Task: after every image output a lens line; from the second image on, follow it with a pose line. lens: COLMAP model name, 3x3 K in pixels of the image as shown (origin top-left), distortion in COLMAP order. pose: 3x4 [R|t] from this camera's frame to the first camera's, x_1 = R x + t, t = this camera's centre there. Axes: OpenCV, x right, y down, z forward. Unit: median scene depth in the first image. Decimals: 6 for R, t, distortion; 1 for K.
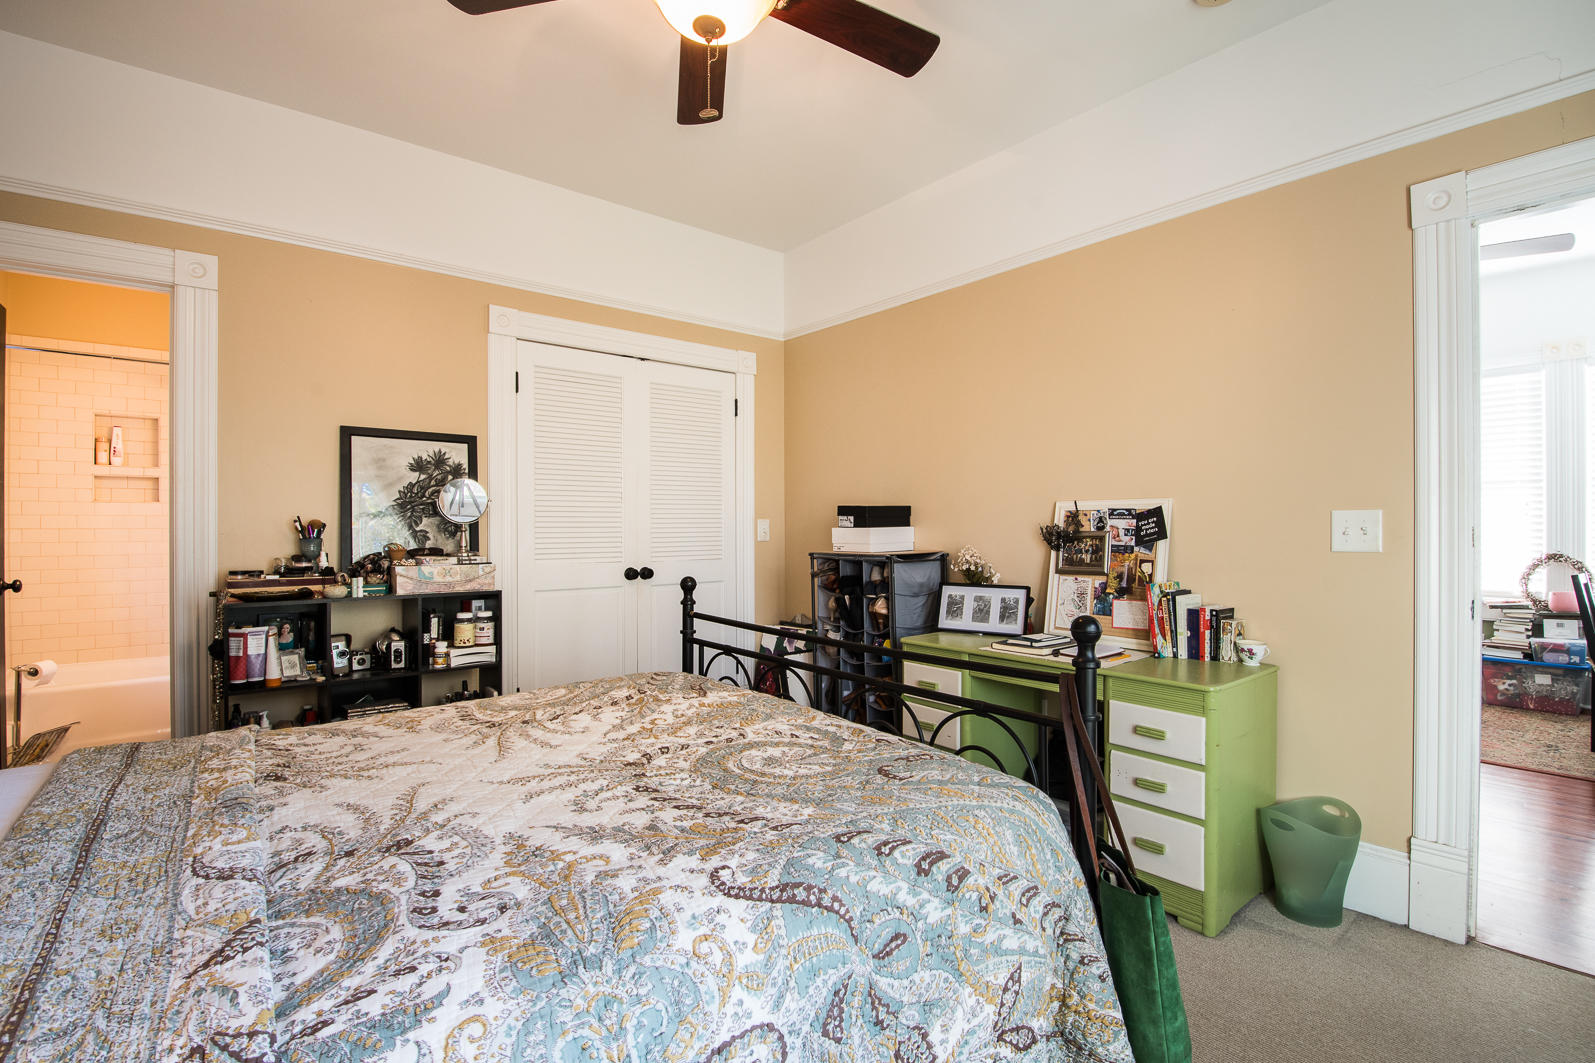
lens RADIAL K [[764.6, 0, 800.8], [0, 764.6, 527.4], [0, 0, 1]] dist [0.014377, -0.026790]
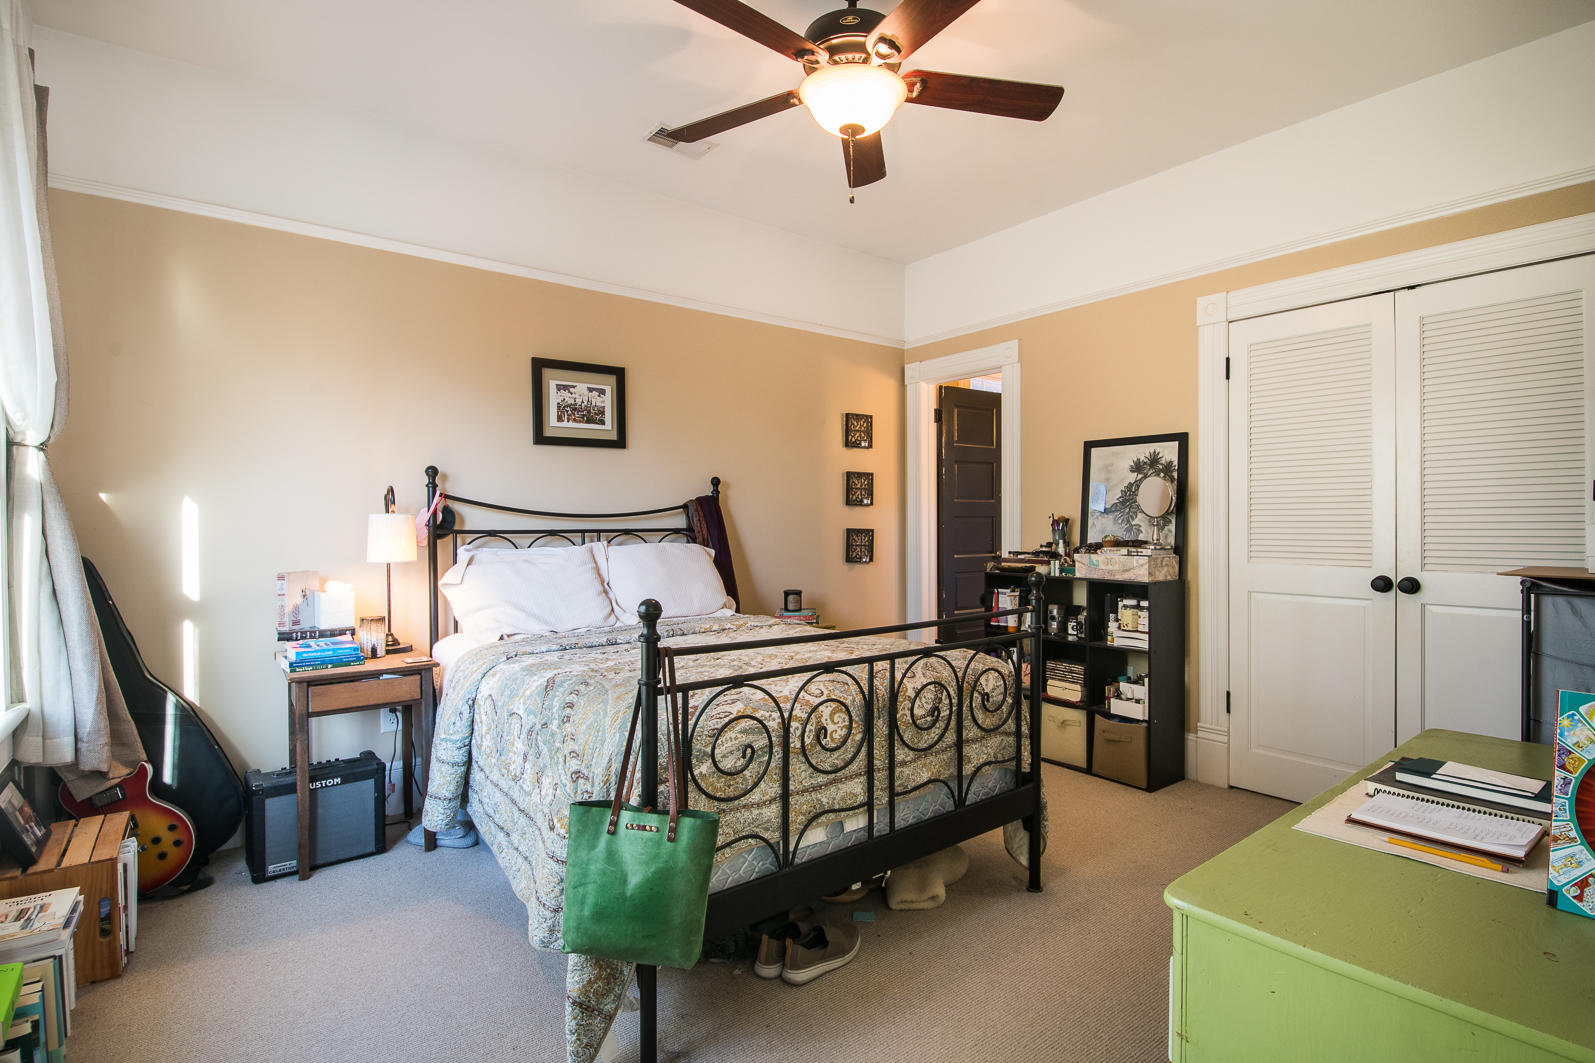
lens RADIAL K [[771.0, 0, 796.7], [0, 771.0, 525.5], [0, 0, 1]] dist [-0.001776, -0.001034]
pose [[-0.046375, 0.006080, -0.998906, 0.662301], [0.001722, 0.999980, 0.006007, -0.002042], [0.998923, -0.001441, -0.046385, 0.557146]]
